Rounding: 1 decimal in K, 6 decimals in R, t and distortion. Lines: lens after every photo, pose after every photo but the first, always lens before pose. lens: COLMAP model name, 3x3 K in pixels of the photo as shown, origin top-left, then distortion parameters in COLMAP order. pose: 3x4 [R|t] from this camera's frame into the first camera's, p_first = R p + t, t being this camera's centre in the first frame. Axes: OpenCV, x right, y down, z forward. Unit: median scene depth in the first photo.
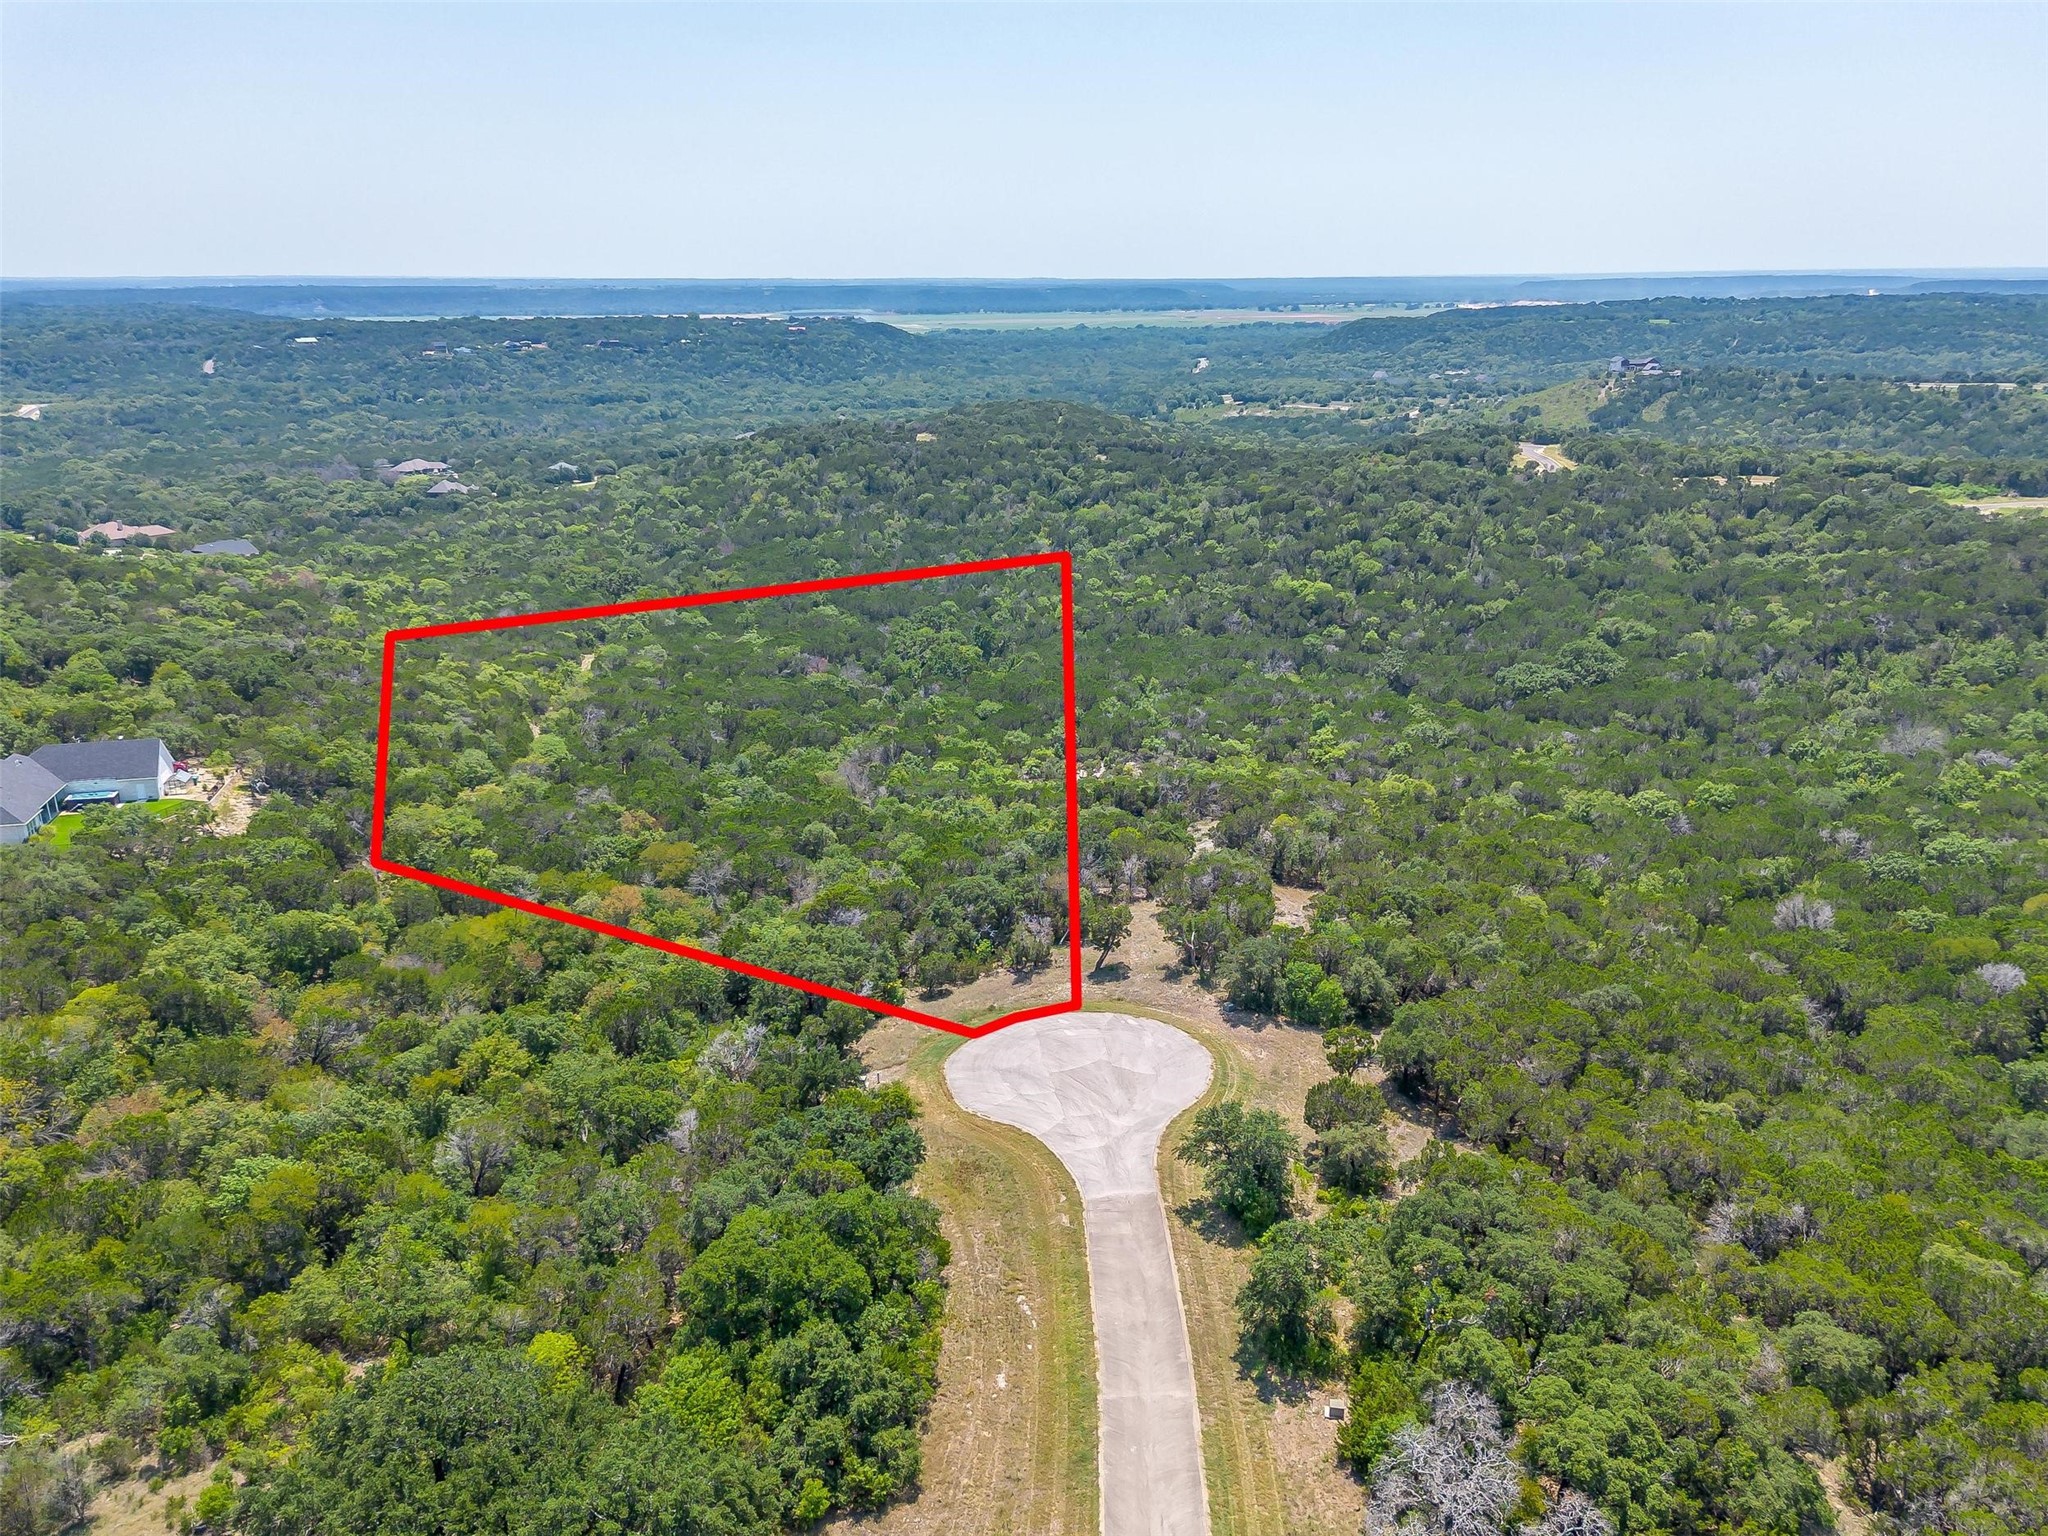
lens RADIAL K [[1674.2, 0, 1076.6], [0, 1674.2, 858.7], [0, 0, 1]] dist [0.054707, -0.048880]
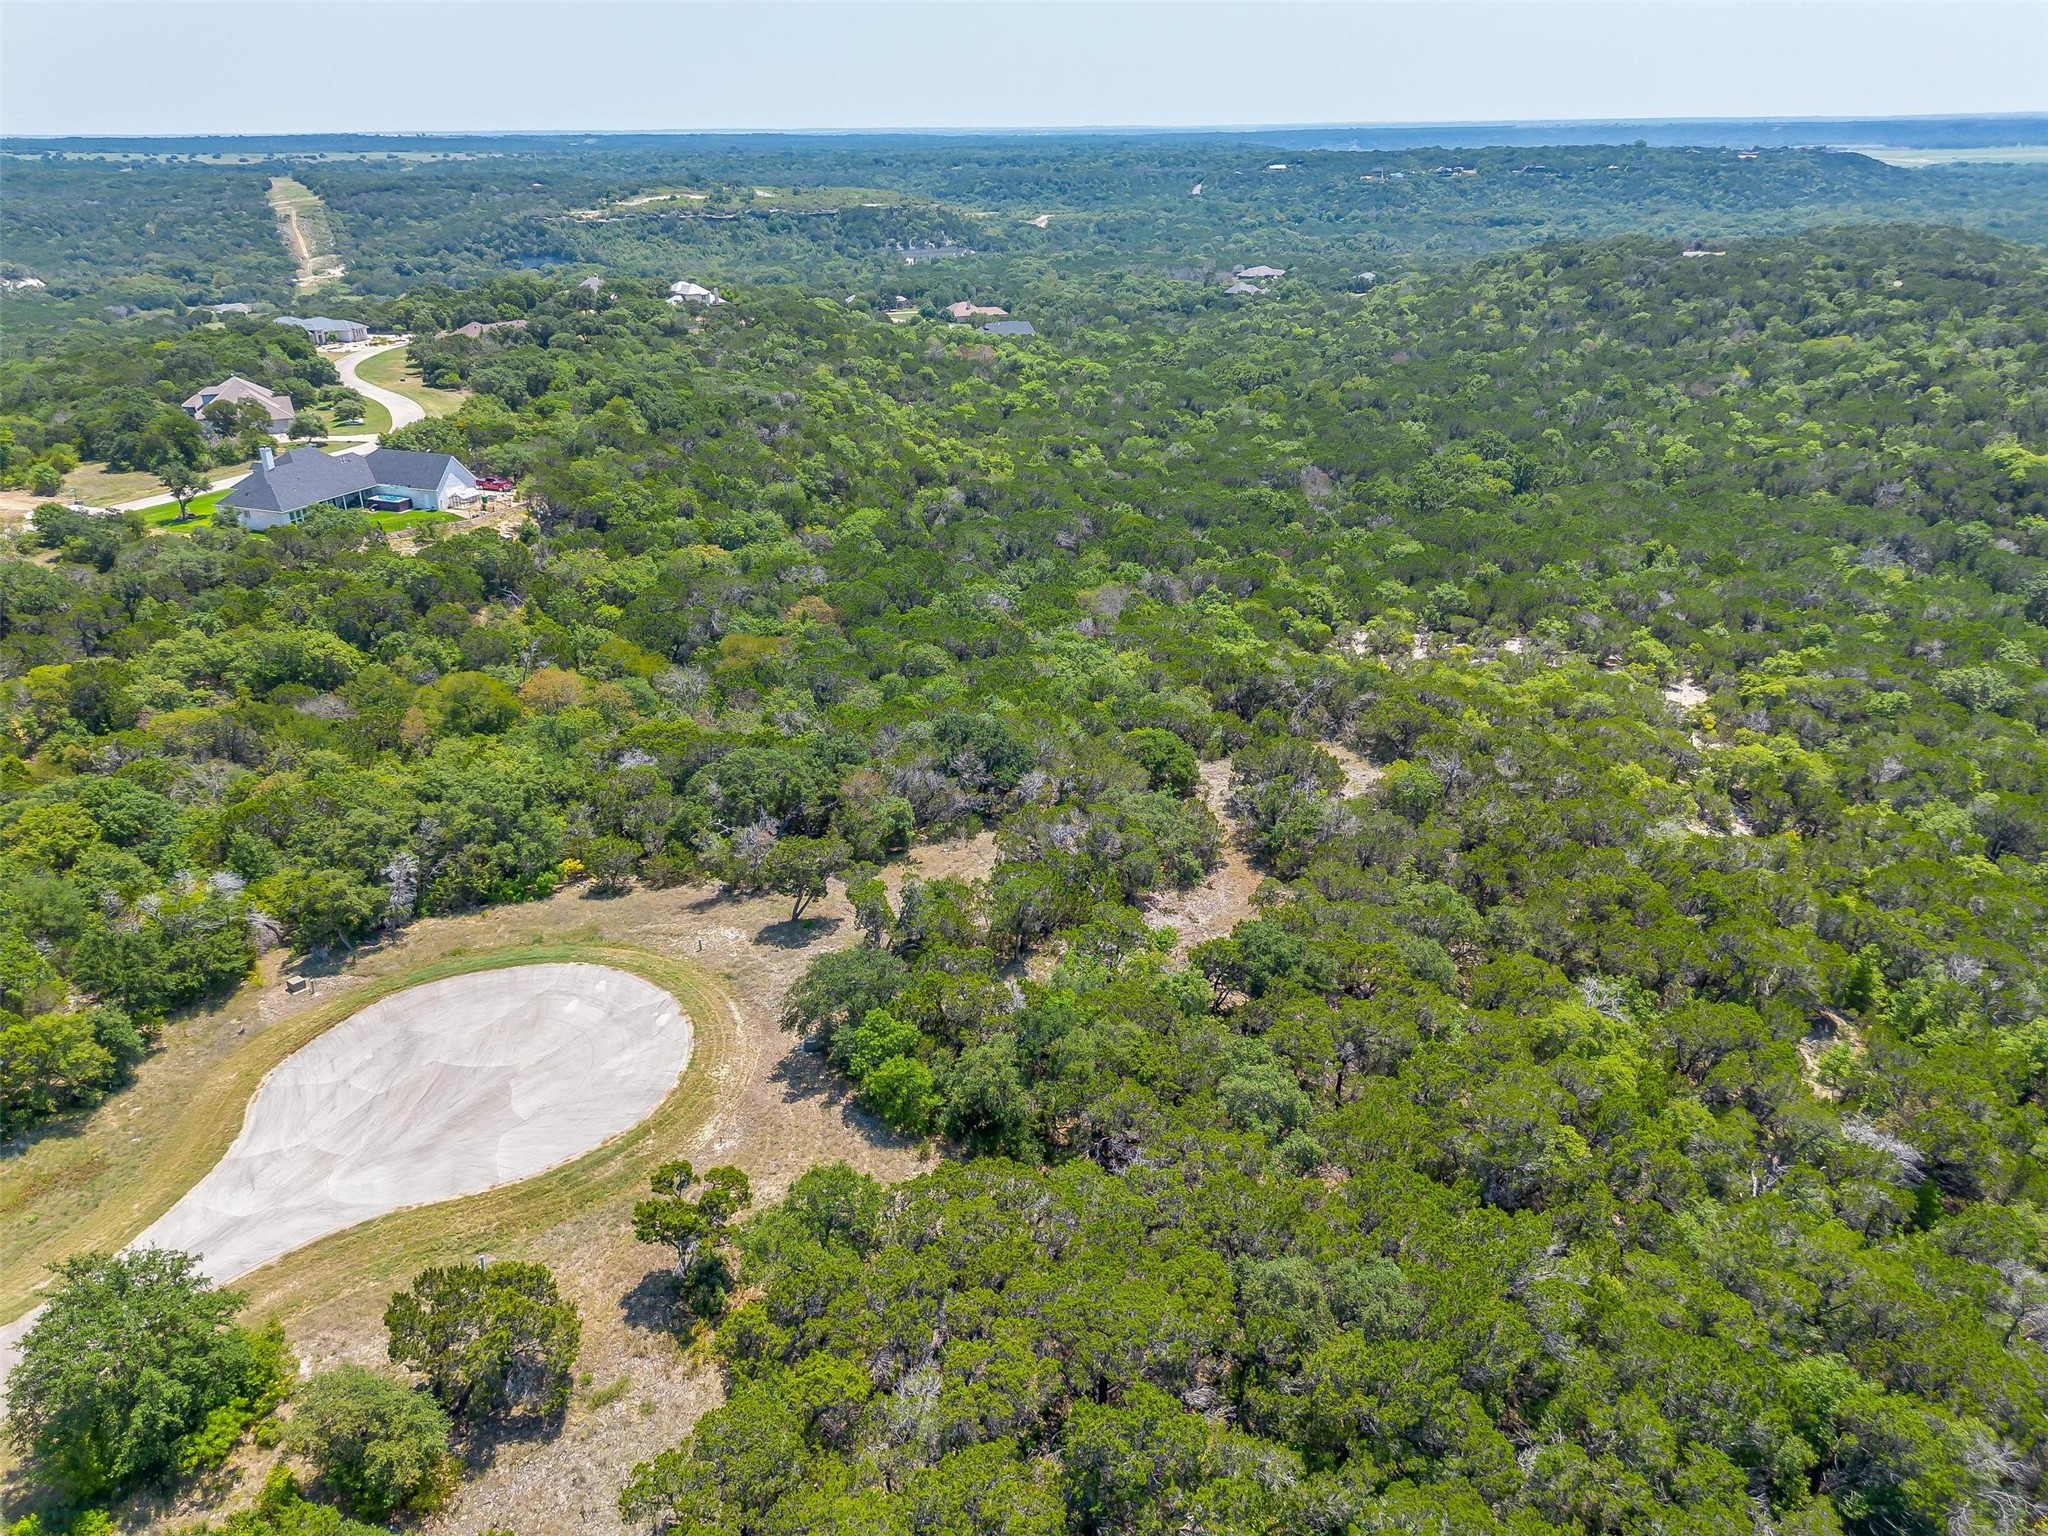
lens RADIAL K [[1456.0, 0, 1036.6], [0, 1456.0, 763.6], [0, 0, 1]] dist [0.043562, -0.037549]
pose [[0.810405, 0.229563, -0.539021, 0.202286], [-0.186223, 0.973256, 0.134516, -0.048101], [0.555486, -0.008634, 0.831481, 0.279781]]
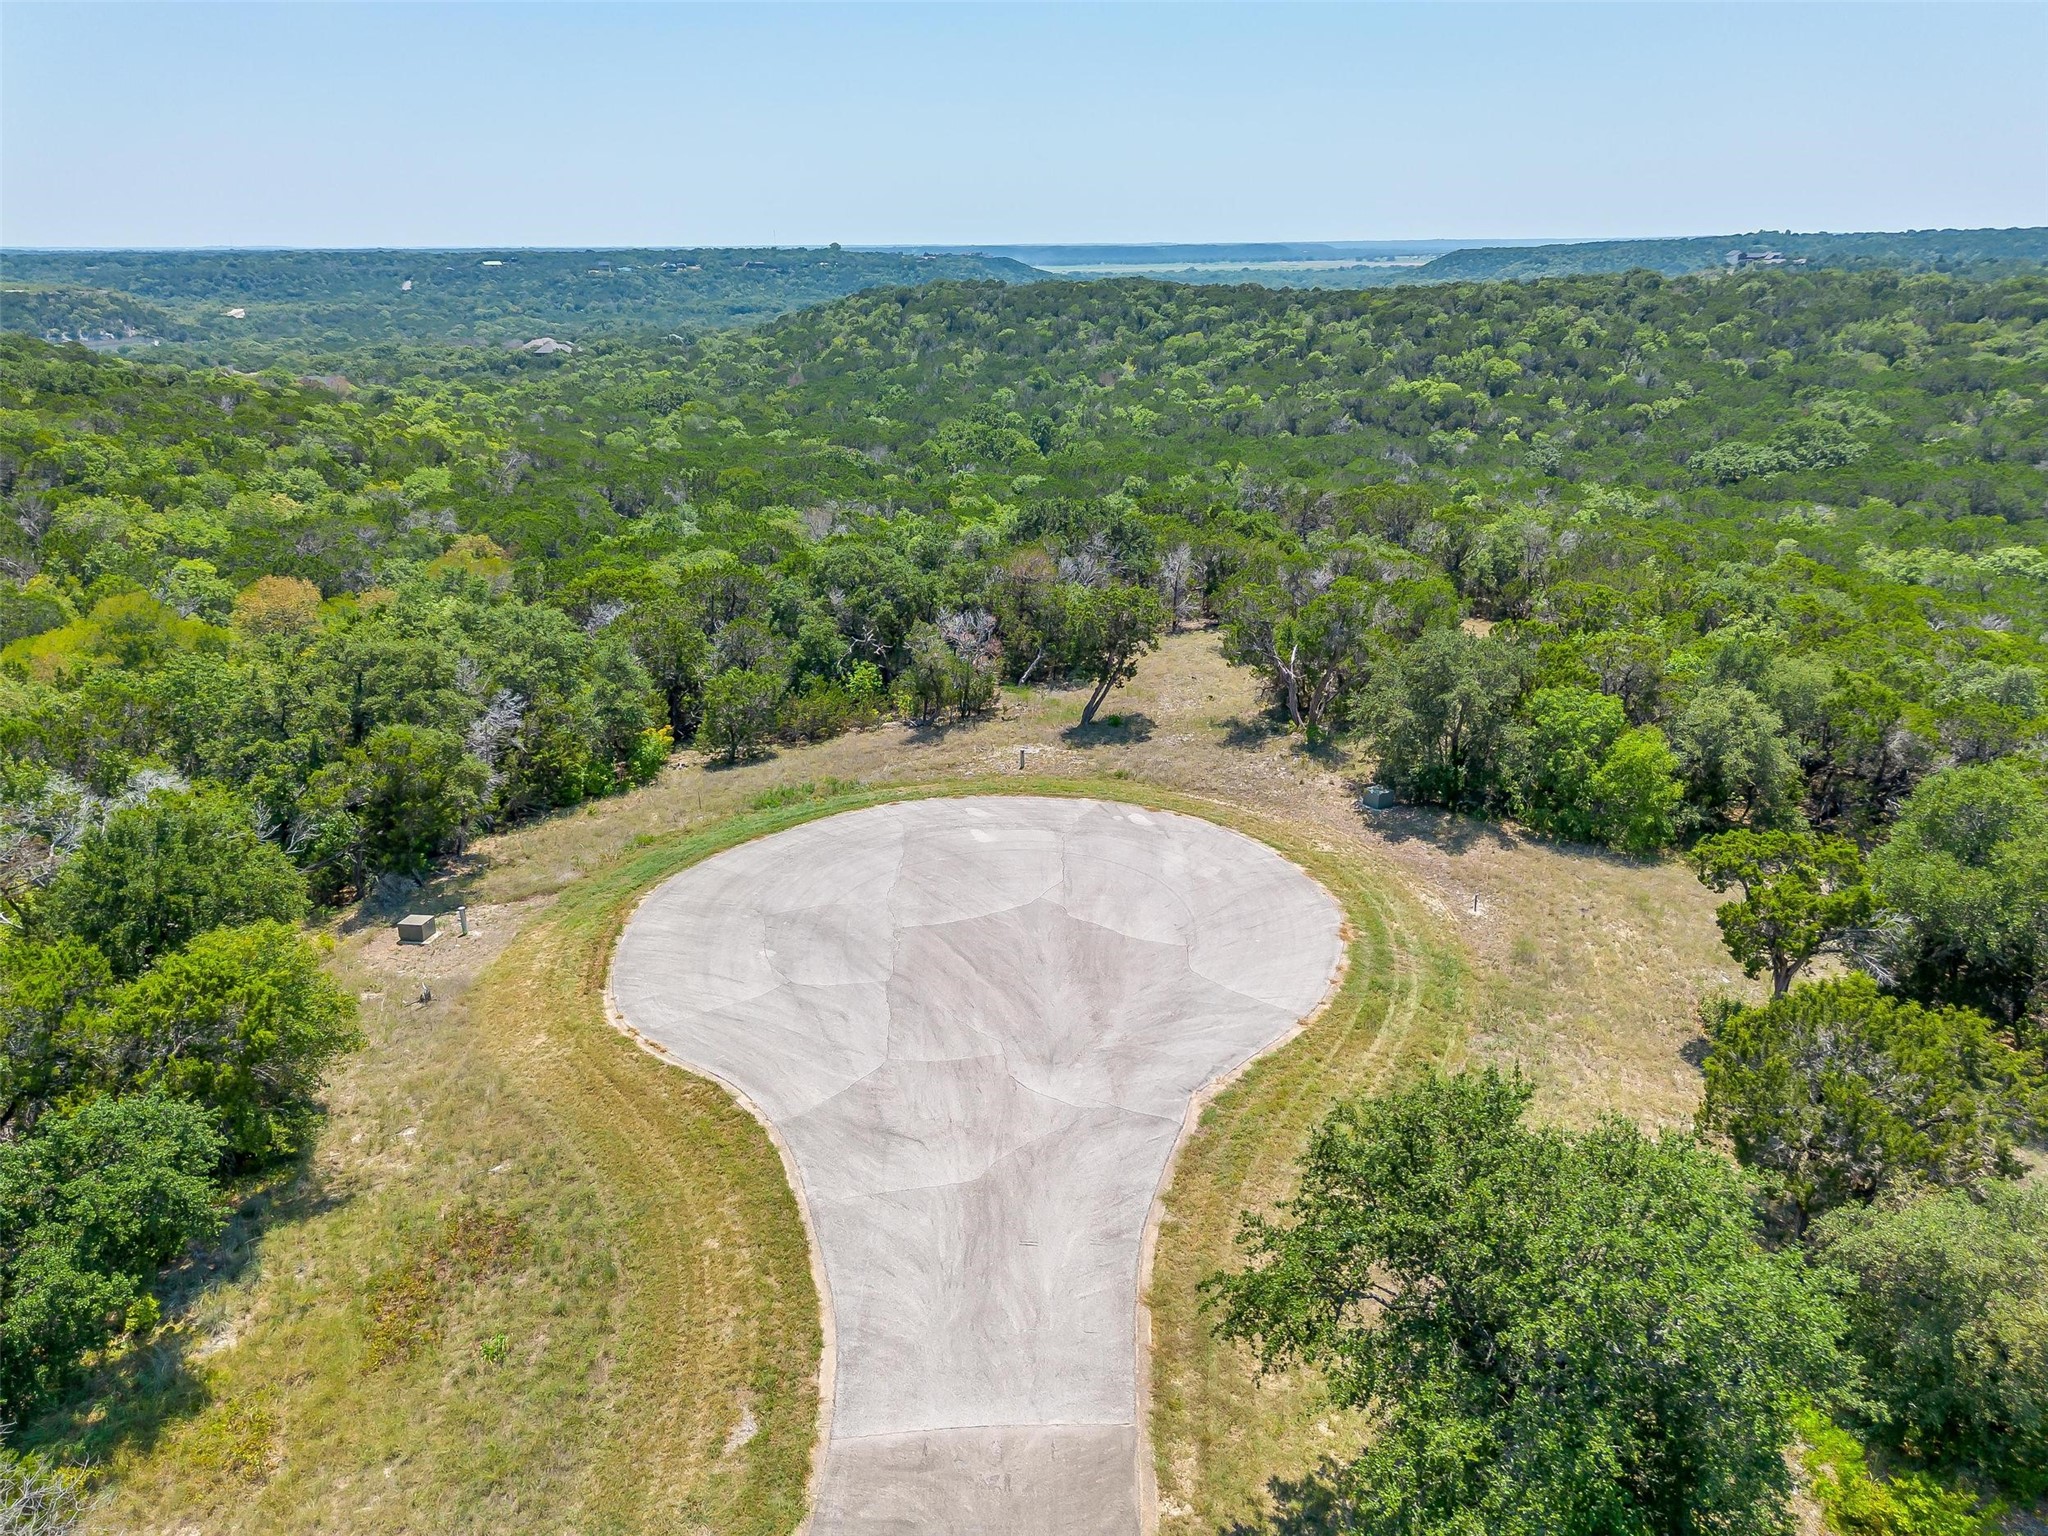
lens RADIAL K [[1456.0, 0, 1018.1], [0, 1456.0, 772.2], [0, 0, 1]] dist [0.043562, -0.037549]
pose [[0.993818, 0.034443, -0.105542, 0.018739], [-0.033641, 0.999390, 0.009365, 0.038750], [0.105800, -0.005756, 0.994371, 0.296171]]
